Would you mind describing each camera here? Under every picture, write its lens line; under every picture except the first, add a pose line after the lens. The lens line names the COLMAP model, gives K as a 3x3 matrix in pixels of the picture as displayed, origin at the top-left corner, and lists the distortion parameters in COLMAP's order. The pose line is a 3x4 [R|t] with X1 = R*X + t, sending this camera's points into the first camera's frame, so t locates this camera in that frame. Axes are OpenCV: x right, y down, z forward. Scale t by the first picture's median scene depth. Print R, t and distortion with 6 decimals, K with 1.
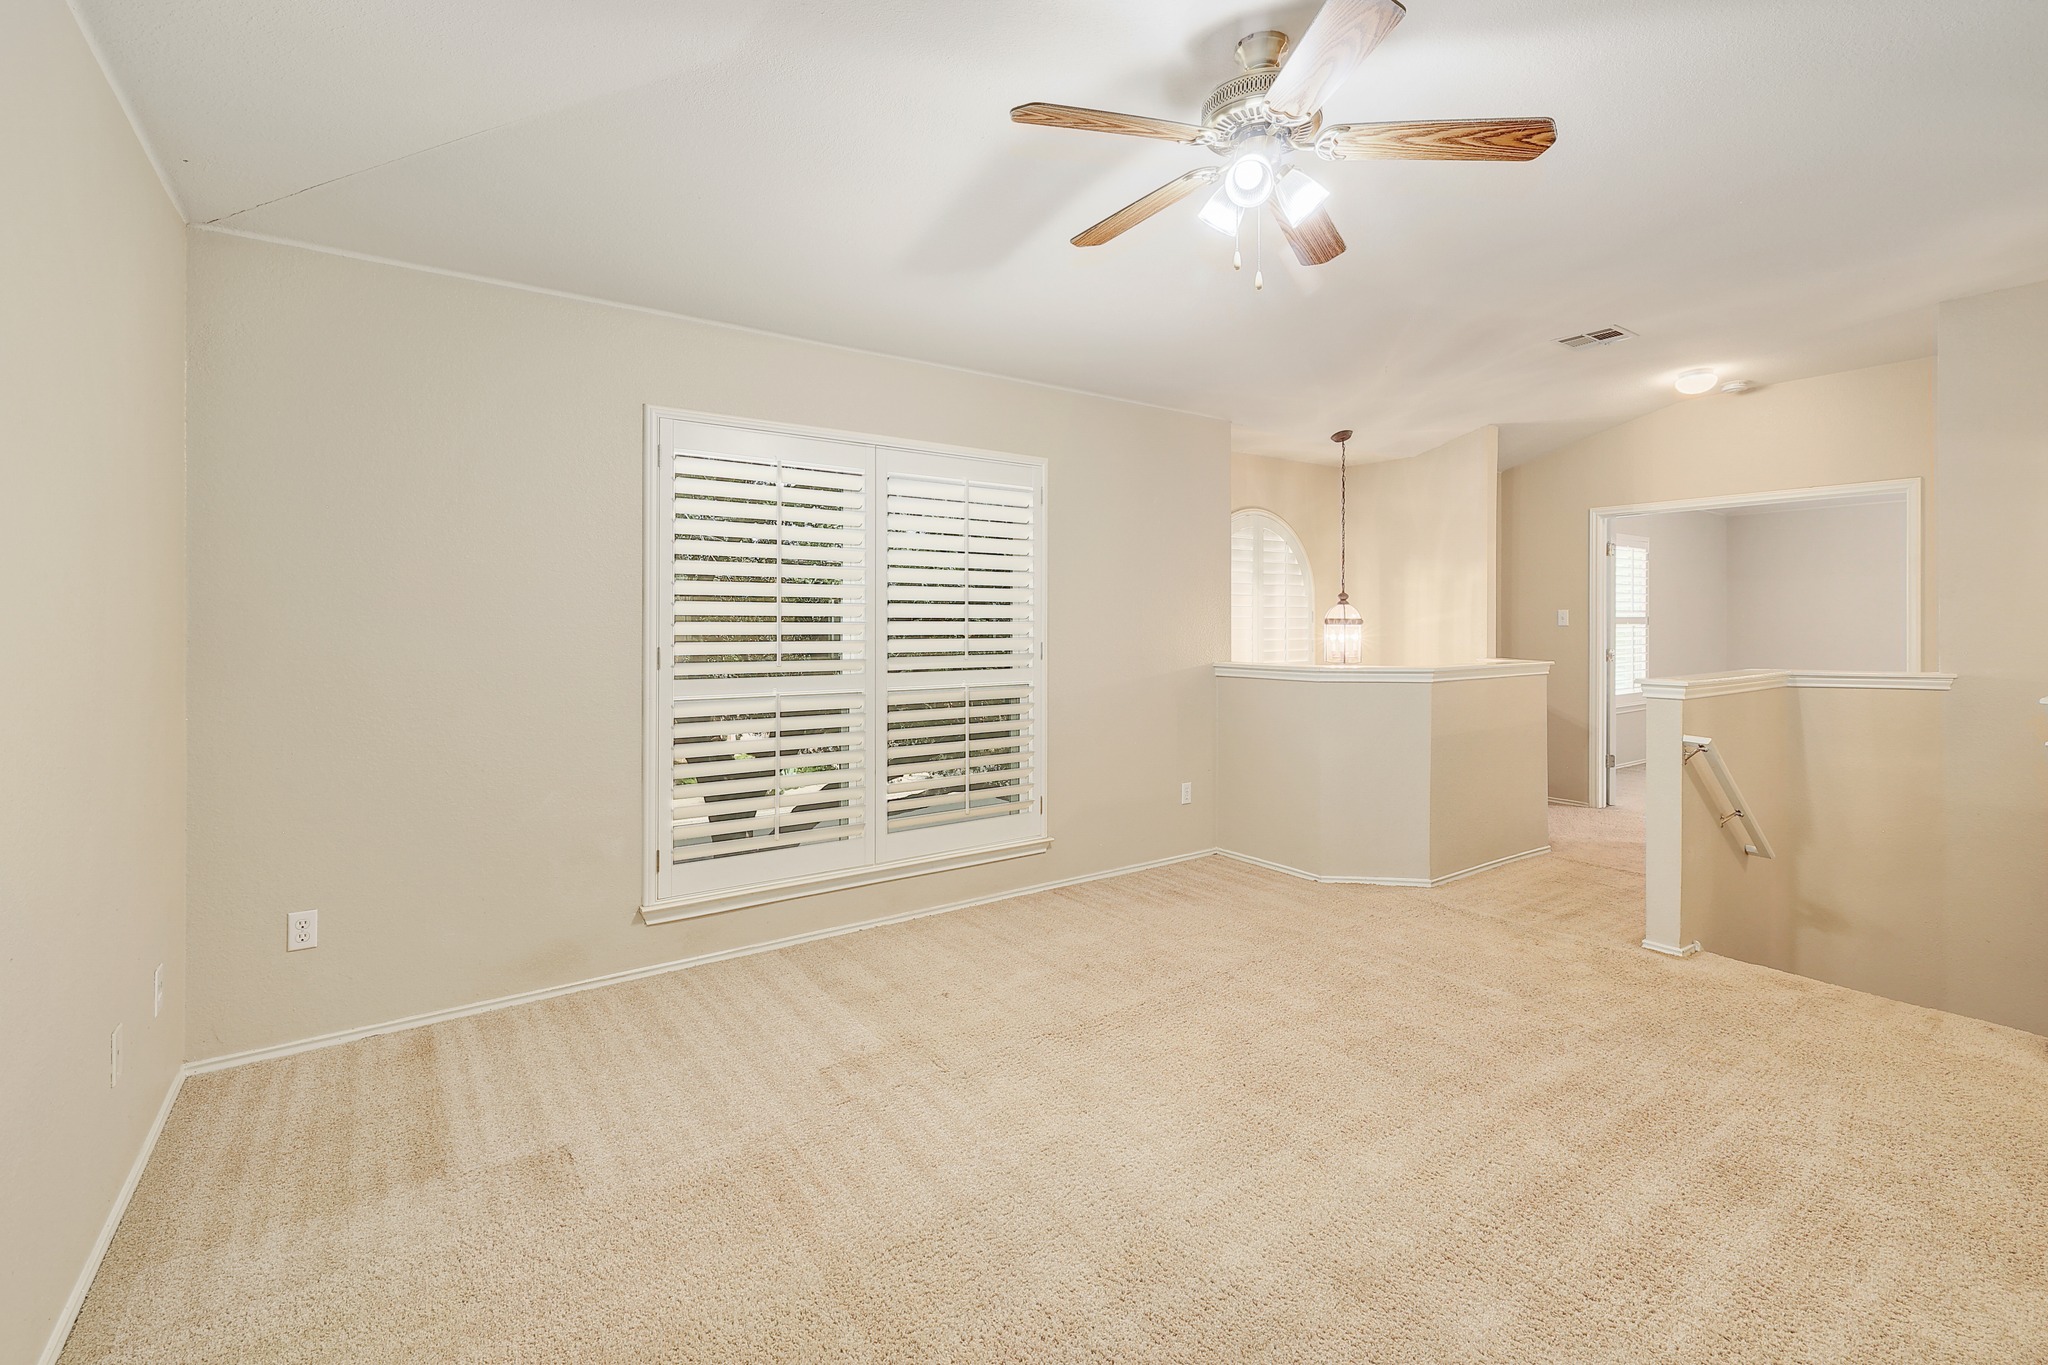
lens RADIAL K [[895.0, 0, 1023.4], [0, 895.0, 624.4], [0, 0, 1]] dist [-0.003678, -0.000157]
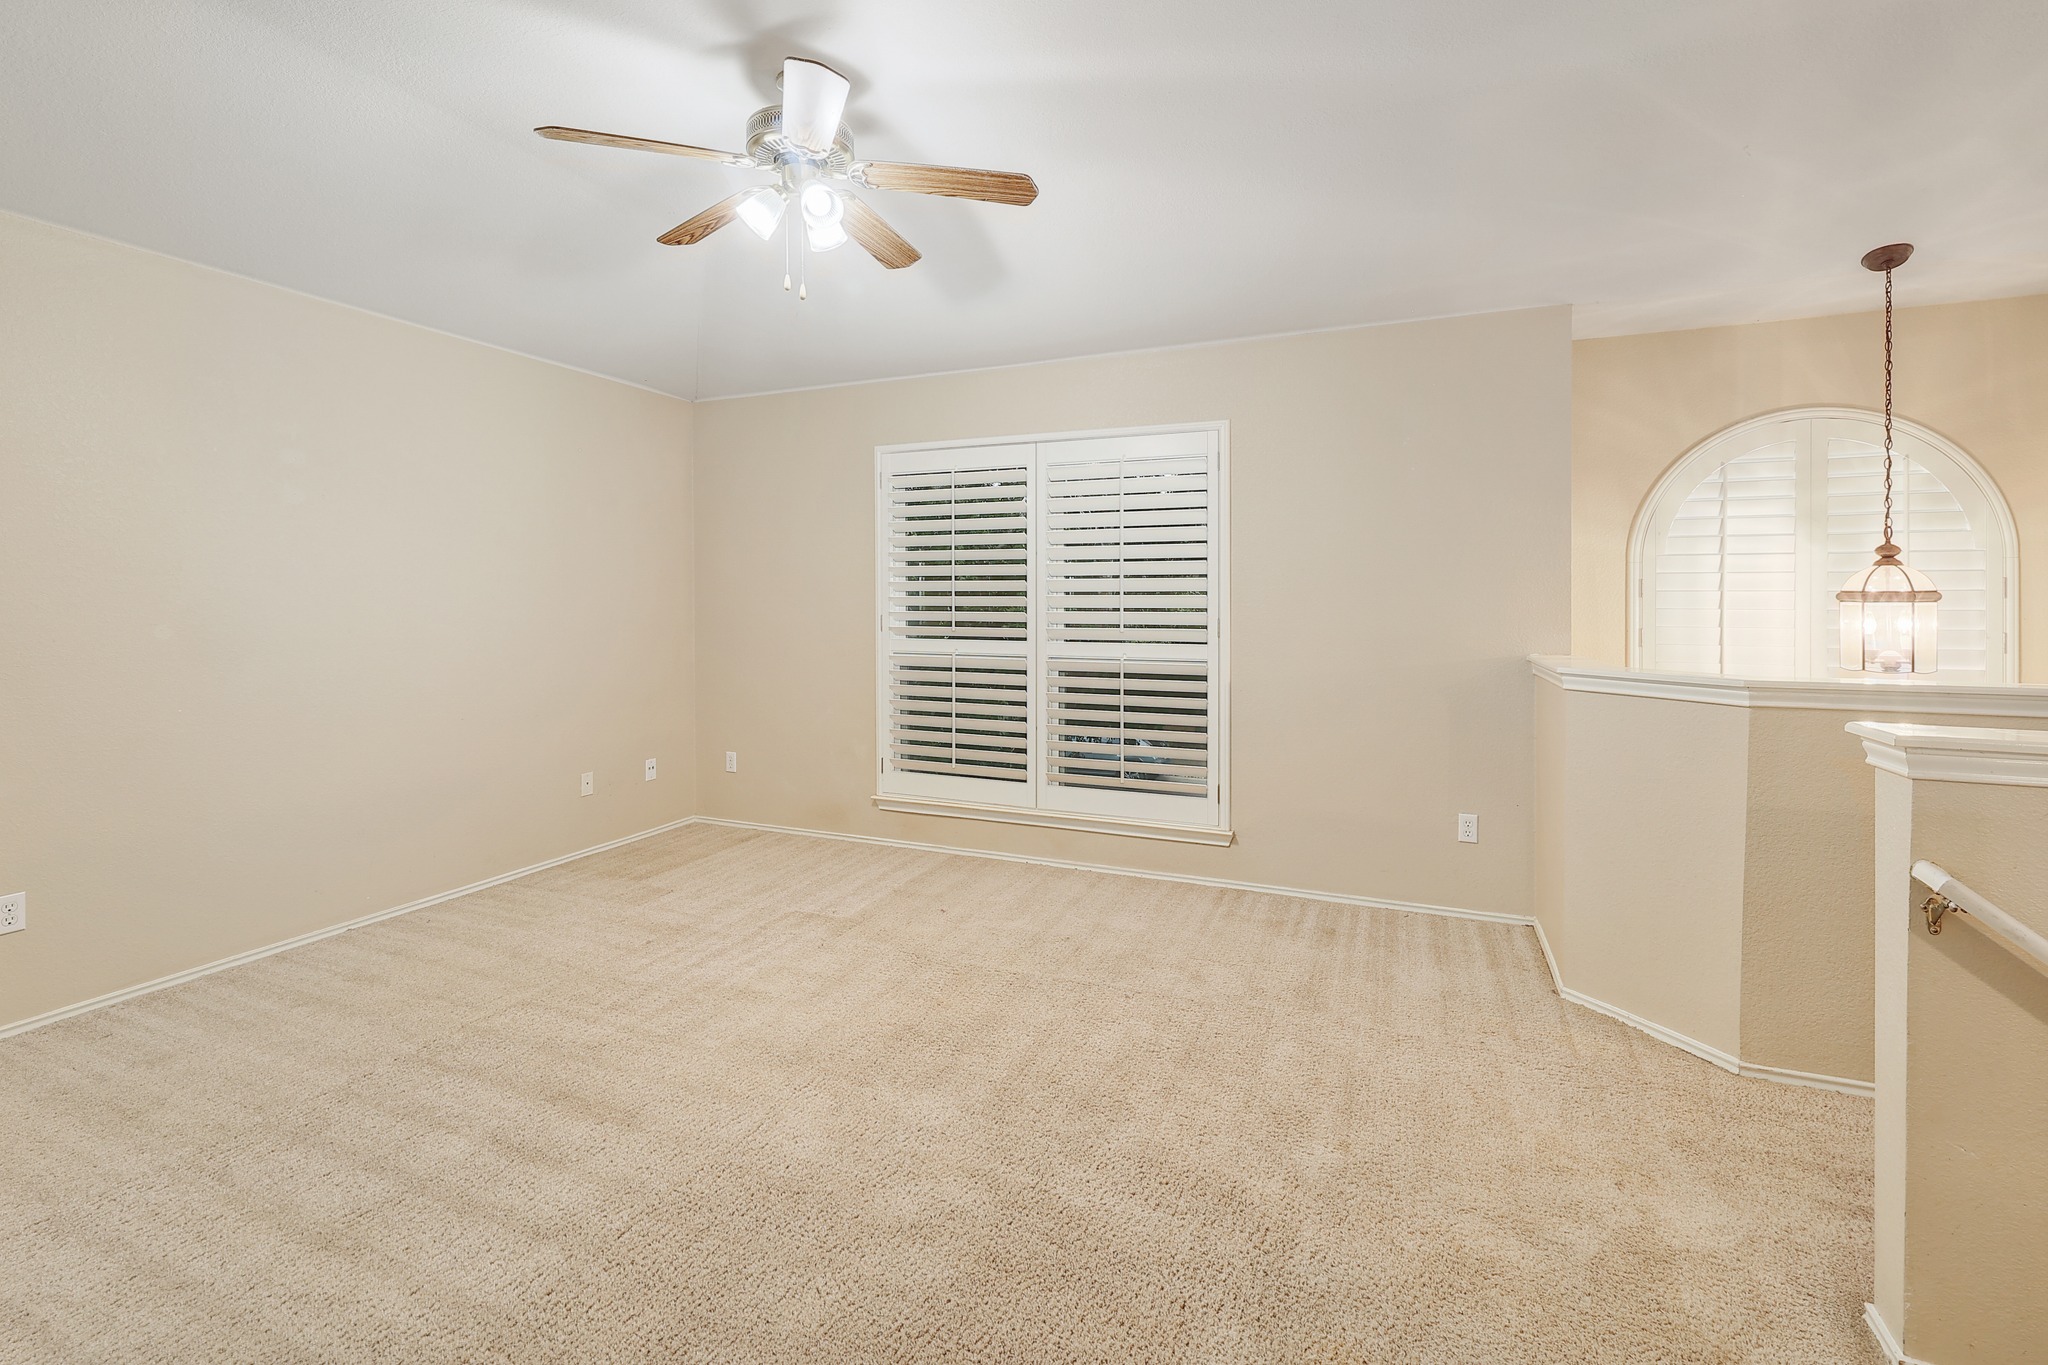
lens RADIAL K [[907.0, 0, 1022.4], [0, 907.0, 597.3], [0, 0, 1]] dist [0.000200, 0.000156]
pose [[0.536174, 0.004848, -0.844094, 0.734977], [-0.002397, 0.999988, 0.004221, -0.005193], [0.844104, -0.000239, 0.536179, 0.335090]]
